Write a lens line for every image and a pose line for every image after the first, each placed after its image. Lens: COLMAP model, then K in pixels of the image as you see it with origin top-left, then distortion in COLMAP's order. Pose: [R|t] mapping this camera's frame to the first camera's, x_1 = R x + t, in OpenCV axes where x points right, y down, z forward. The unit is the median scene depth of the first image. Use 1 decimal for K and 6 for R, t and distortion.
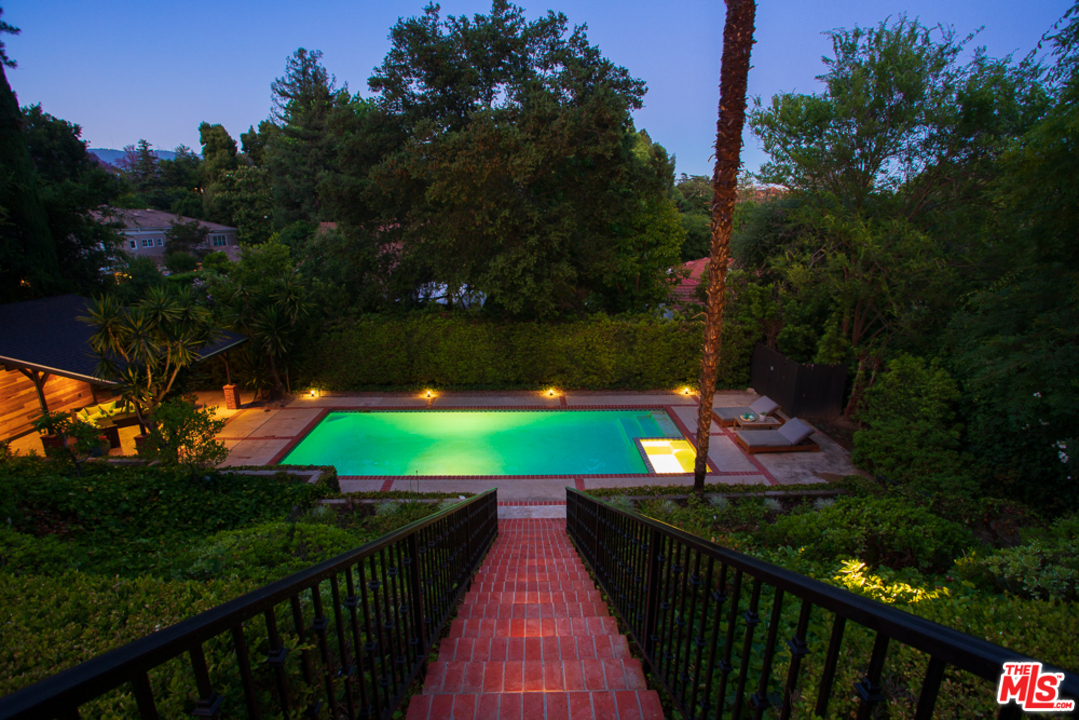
lens RADIAL K [[519.9, 0, 539.5], [0, 519.9, 360.0], [0, 0, 1]] dist [-0.052569, 0.015858]
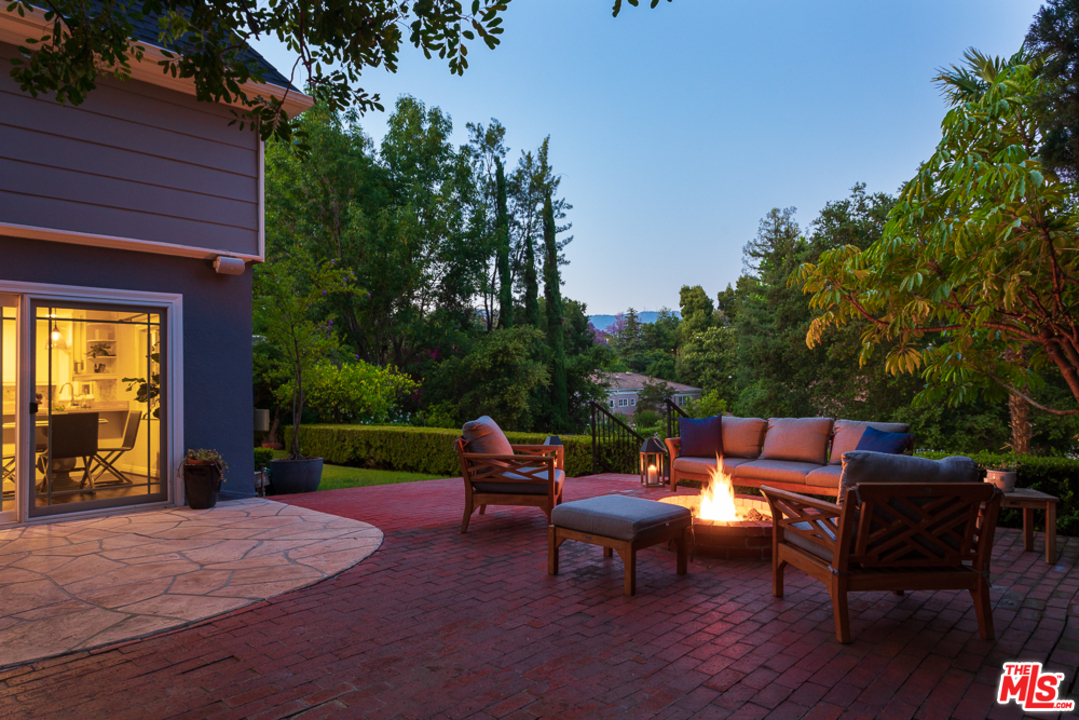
lens RADIAL K [[667.5, 0, 539.5], [0, 667.5, 360.0], [0, 0, 1]] dist [-0.000195, 0.041033]
pose [[0.716612, -0.050352, -0.695652, 0.088002], [-0.154326, 0.961222, -0.228550, 0.032779], [0.680184, 0.271139, 0.681053, -0.110954]]
